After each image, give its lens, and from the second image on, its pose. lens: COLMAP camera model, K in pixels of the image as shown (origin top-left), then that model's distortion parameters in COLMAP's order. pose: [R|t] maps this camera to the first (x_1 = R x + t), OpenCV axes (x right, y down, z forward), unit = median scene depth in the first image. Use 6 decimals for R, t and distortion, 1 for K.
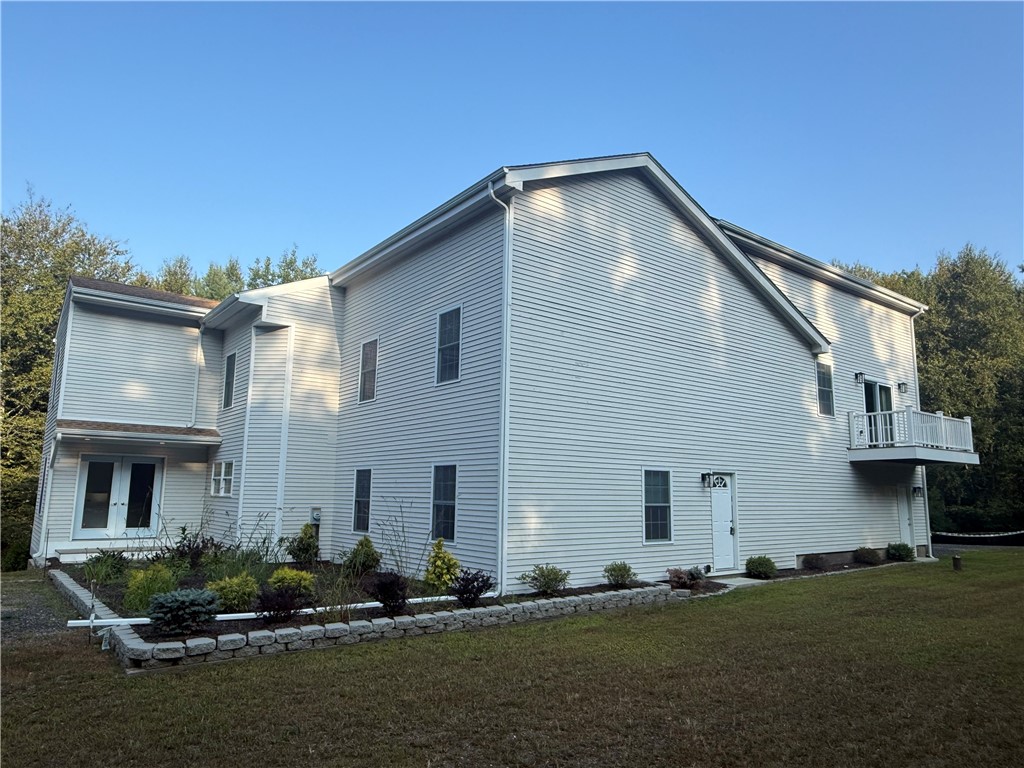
lens RADIAL K [[678.8, 0, 512.0], [0, 678.8, 384.0], [0, 0, 1]] dist [-0.000141, -0.001661]
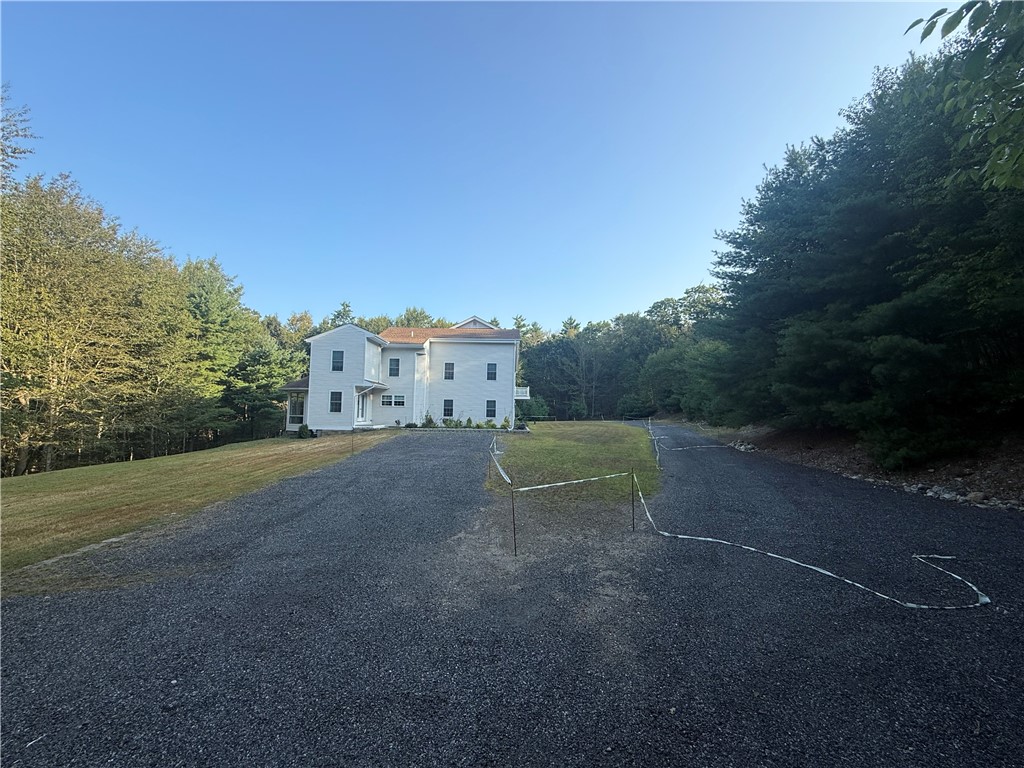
lens RADIAL K [[407.6, 0, 512.0], [0, 407.6, 384.0], [0, 0, 1]] dist [-0.001370, 0.000021]
pose [[0.615590, 0.050177, 0.786467, -1.570960], [-0.135238, 0.989893, 0.042700, -0.083871], [-0.776376, -0.132646, 0.616154, -0.517473]]
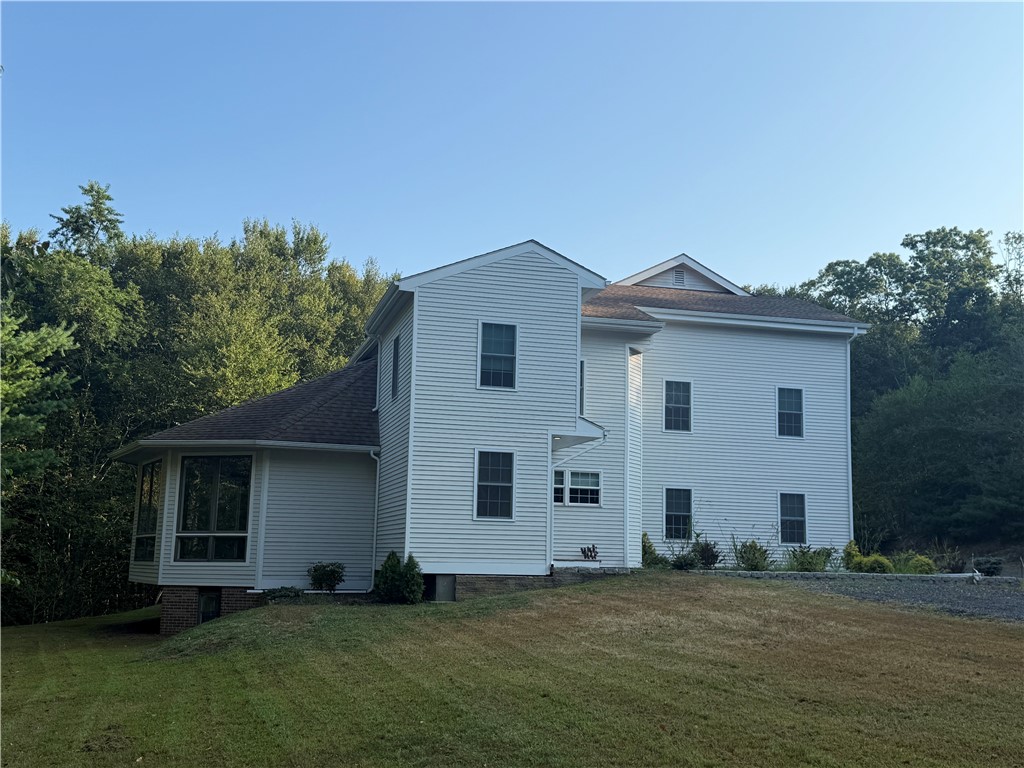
lens RADIAL K [[1098.3, 0, 512.0], [0, 1098.3, 384.0], [0, 0, 1]] dist [0.129862, 0.008922]
pose [[0.378572, 0.135103, 0.915659, -1.995532], [-0.164875, 0.983311, -0.076918, 0.132000], [-0.910769, -0.121850, 0.394529, 0.481508]]
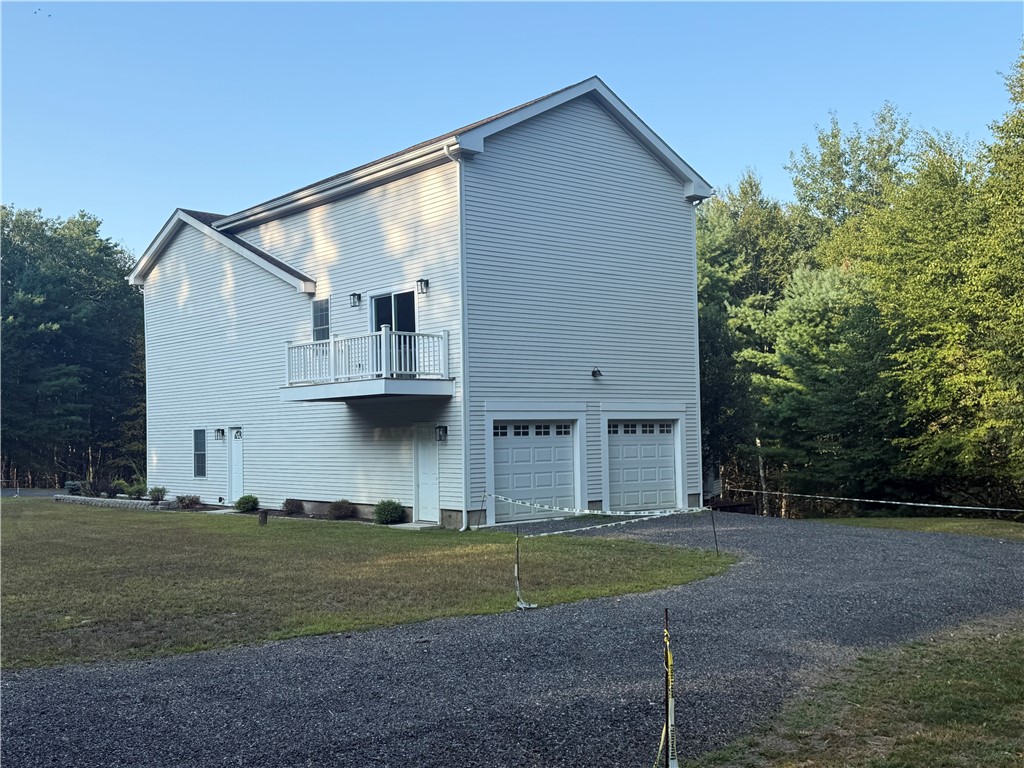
lens RADIAL K [[1088.7, 0, 512.0], [0, 1088.7, 384.0], [0, 0, 1]] dist [0.000617, 0.000806]
pose [[0.045121, -0.043265, -0.998044, 1.967548], [0.204016, 0.978405, -0.033191, 0.189788], [0.977927, -0.202120, 0.052974, 1.193598]]
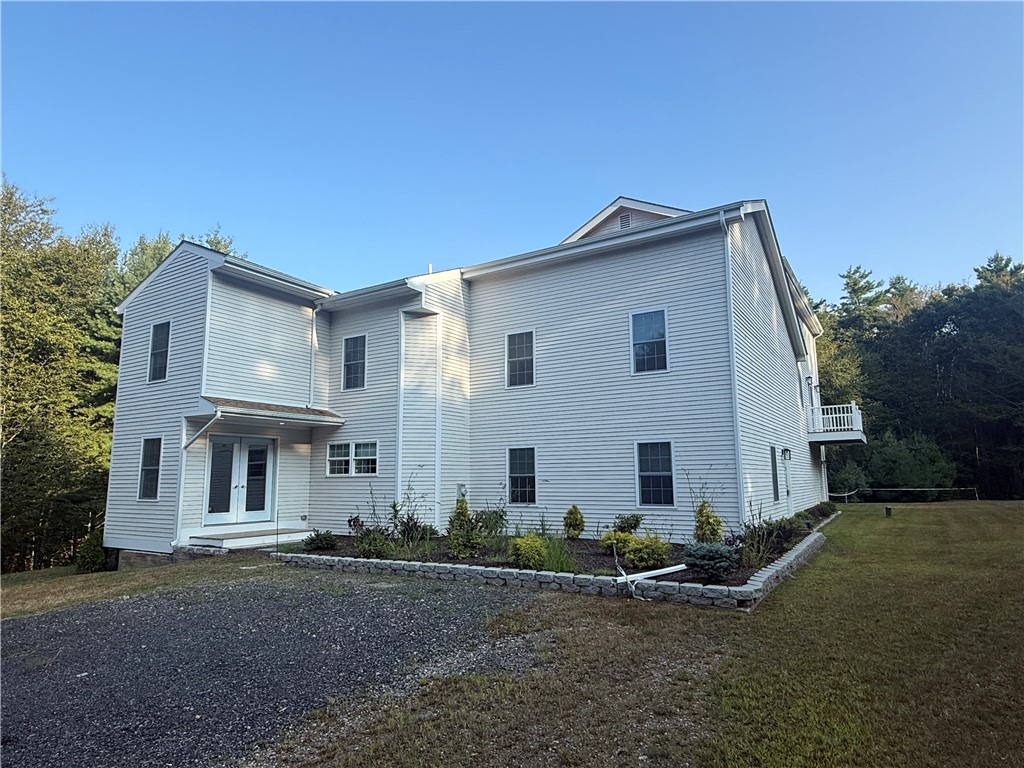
lens RADIAL K [[606.4, 0, 512.0], [0, 606.4, 384.0], [0, 0, 1]] dist [0.000240, 0.001303]
pose [[0.938915, 0.030833, 0.342767, -0.534819], [-0.032632, 0.999467, -0.000518, 0.020554], [-0.342600, -0.010699, 0.939420, 0.070363]]
